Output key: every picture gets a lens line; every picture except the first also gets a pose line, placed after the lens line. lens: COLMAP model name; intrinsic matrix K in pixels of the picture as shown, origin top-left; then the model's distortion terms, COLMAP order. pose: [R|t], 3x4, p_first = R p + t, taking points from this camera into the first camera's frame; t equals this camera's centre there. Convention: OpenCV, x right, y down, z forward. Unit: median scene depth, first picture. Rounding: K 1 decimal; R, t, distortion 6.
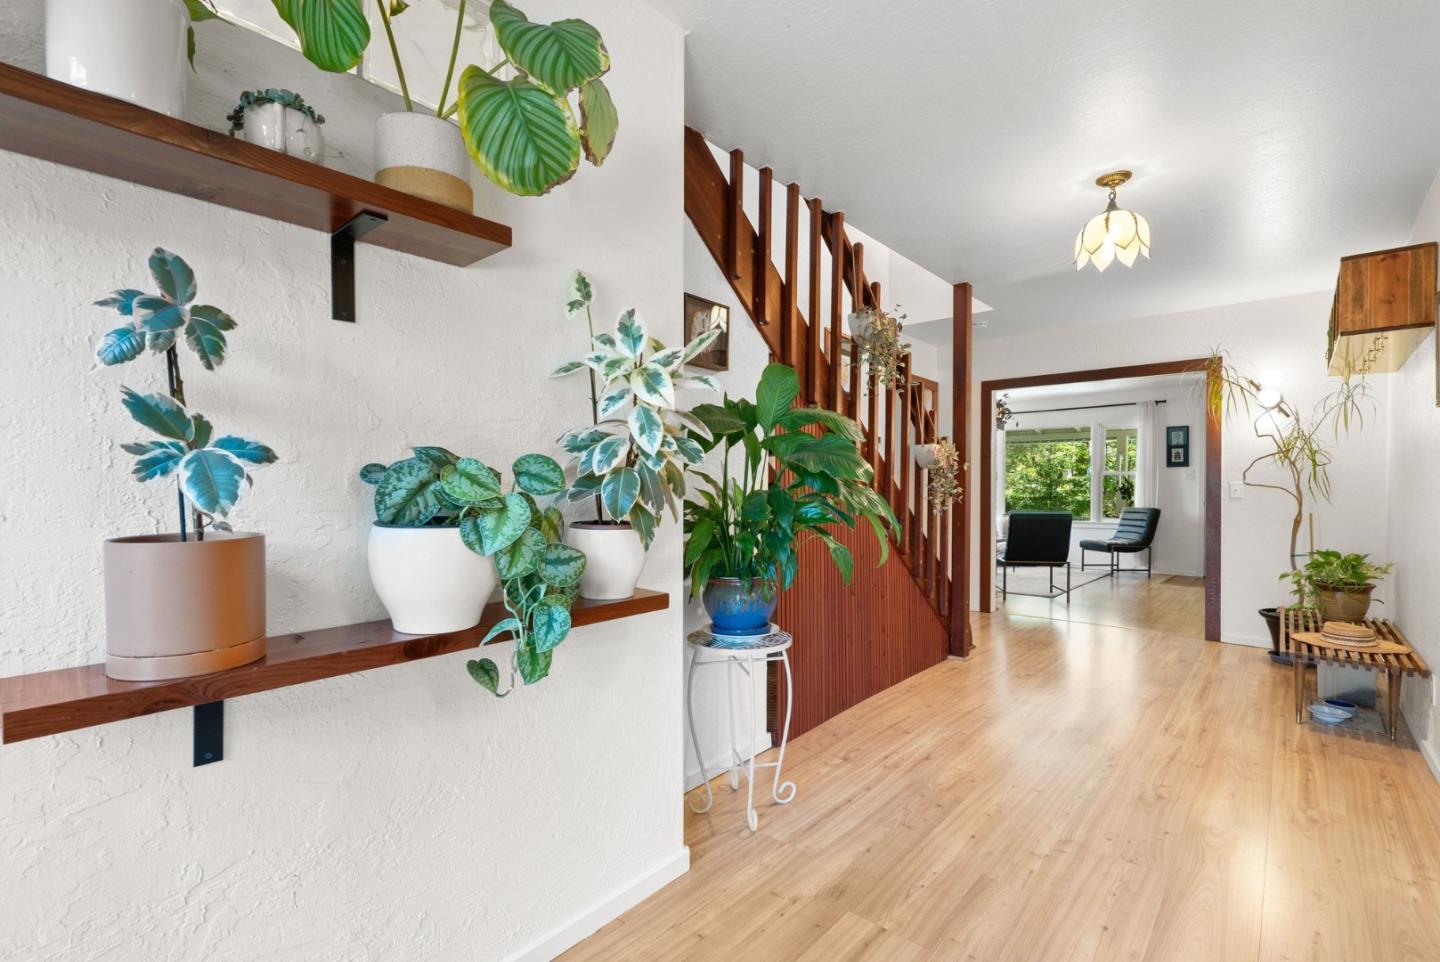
lens RADIAL K [[683.9, 0, 747.5], [0, 683.9, 484.2], [0, 0, 1]] dist [-0.005661, -0.001484]
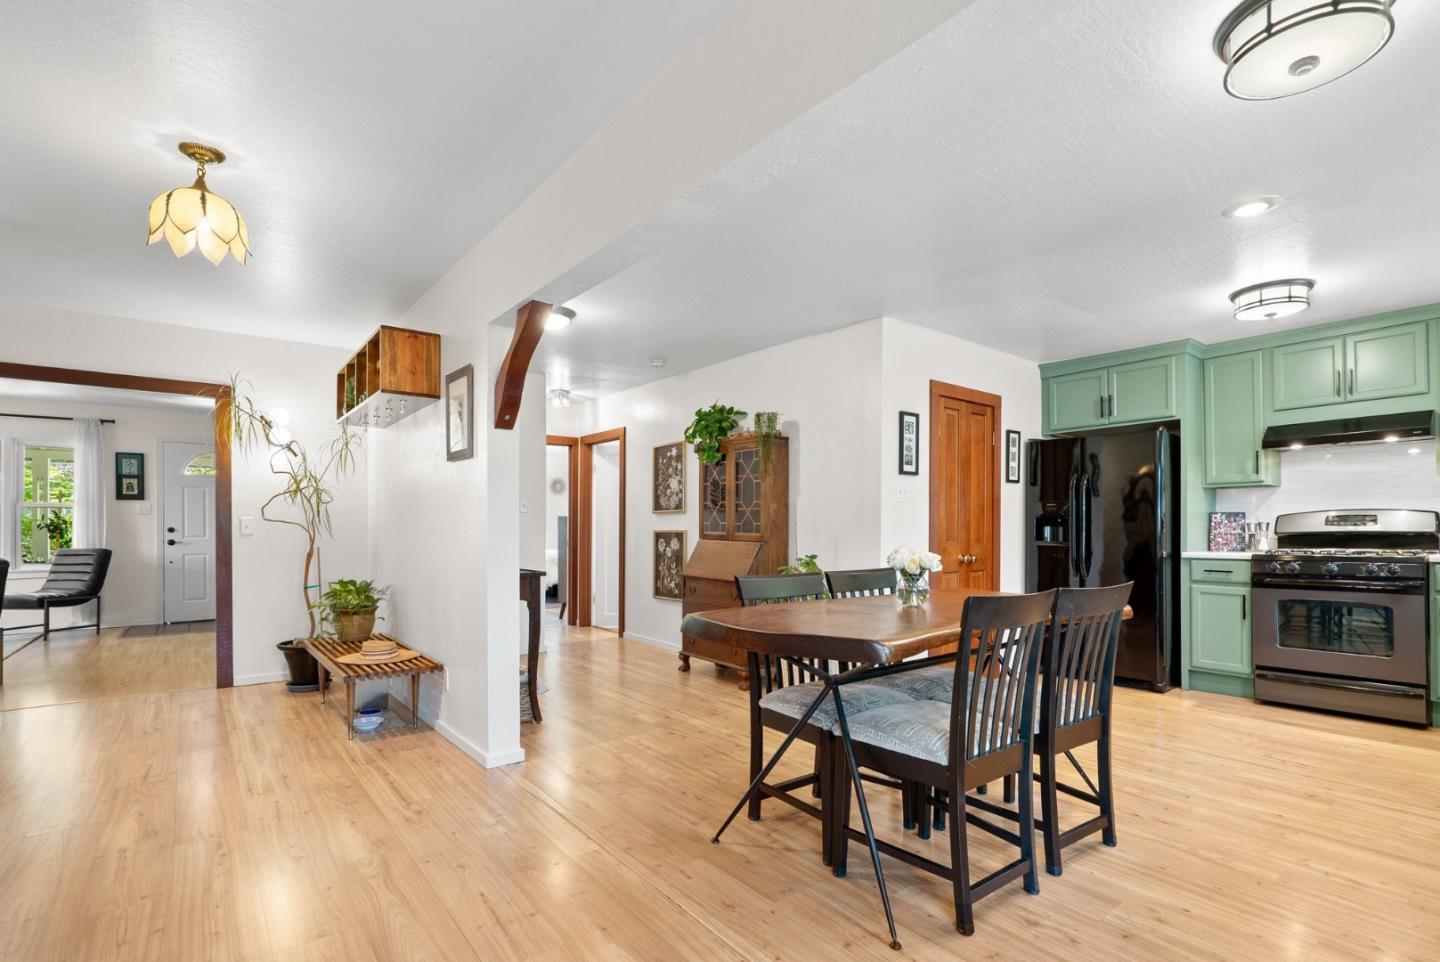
lens RADIAL K [[683.9, 0, 722.0], [0, 683.9, 521.2], [0, 0, 1]] dist [-0.005661, -0.001484]
pose [[0.184389, 0.002758, 0.982849, -0.121147], [-0.002835, 0.999993, -0.002274, 0.001704], [-0.982849, -0.002367, 0.184396, 0.164127]]
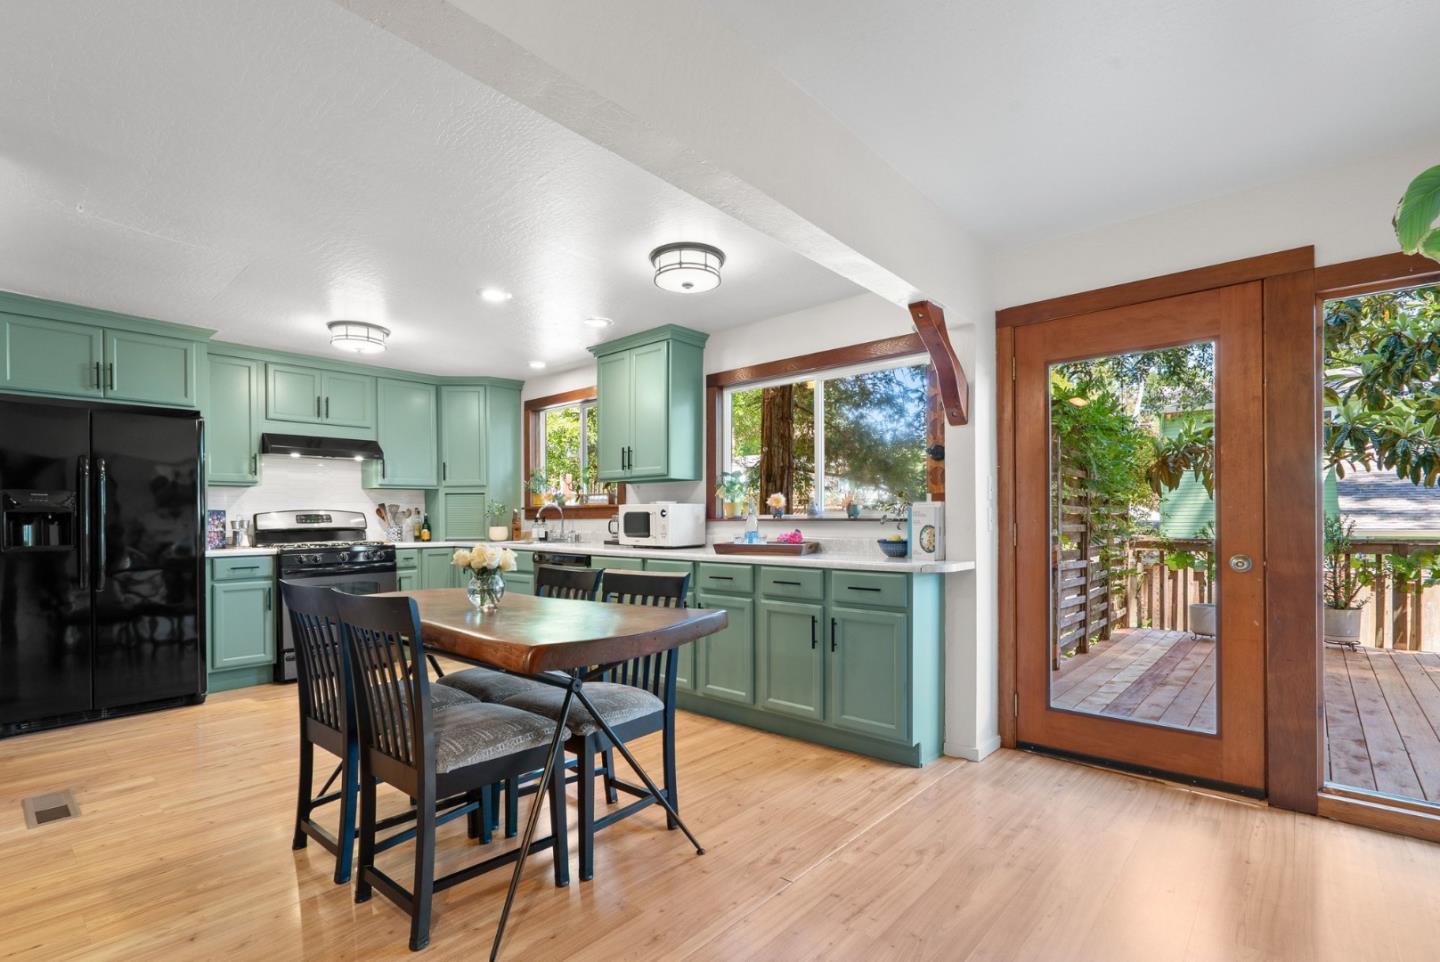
lens RADIAL K [[683.9, 0, 715.3], [0, 683.9, 523.4], [0, 0, 1]] dist [-0.005661, -0.001484]
pose [[-0.999999, -0.000854, 0.001200, 0.456818], [-0.000860, 0.999988, -0.004824, 0.010912], [-0.001196, -0.004825, -0.999988, 0.855203]]
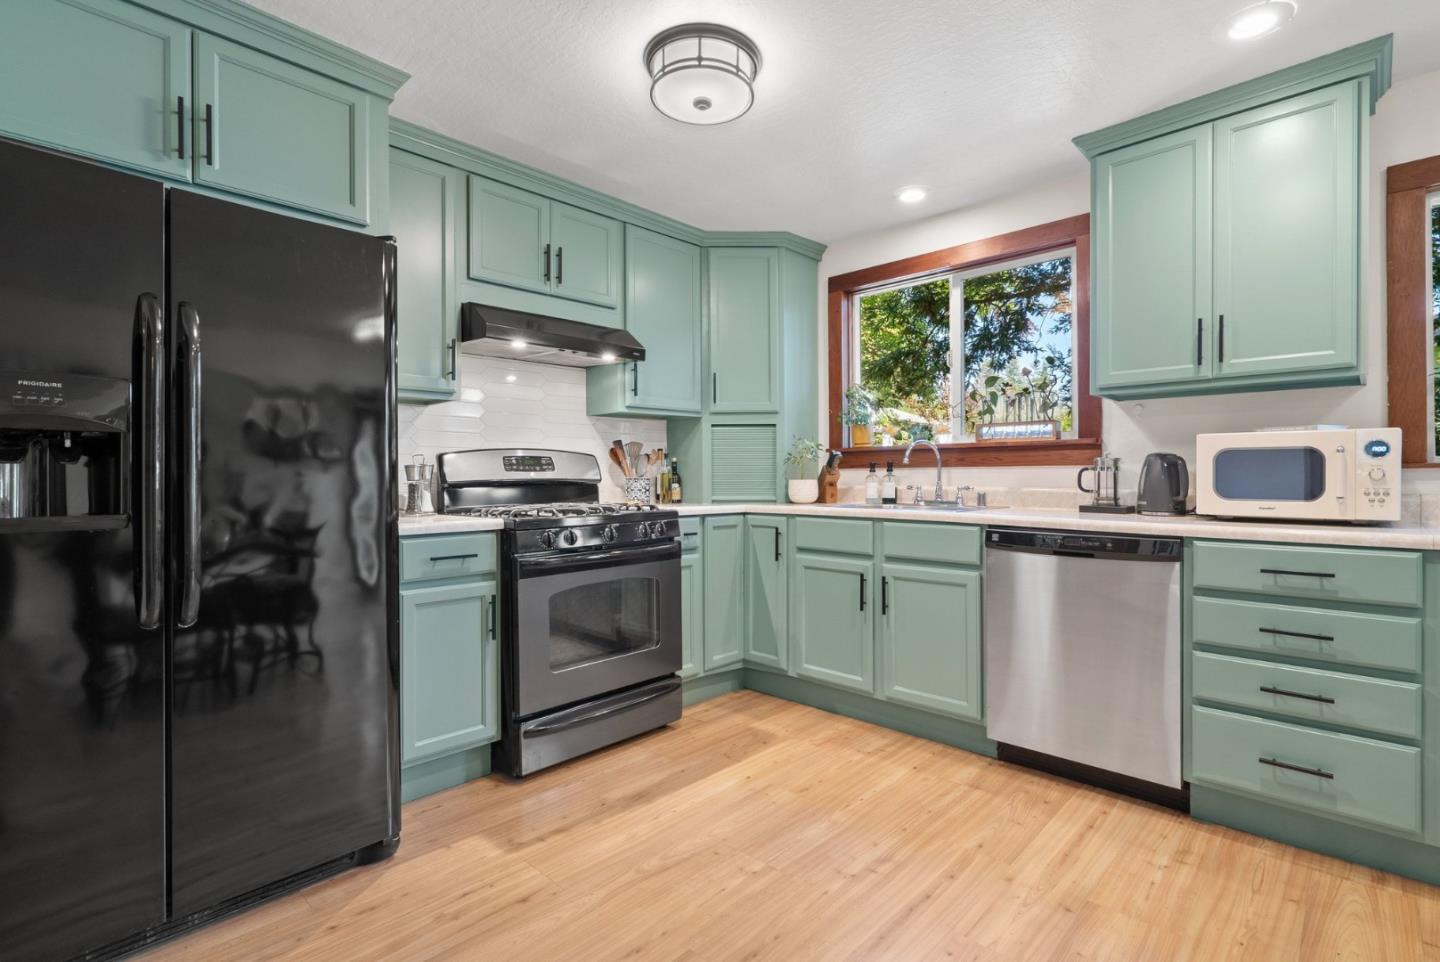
lens RADIAL K [[683.9, 0, 707.3], [0, 683.9, 481.4], [0, 0, 1]] dist [-0.005661, -0.001484]
pose [[-0.999051, -0.006131, 0.043113, 1.153526], [-0.006474, 0.999948, -0.007816, 0.023088], [-0.043063, -0.008088, -0.999040, 0.125706]]
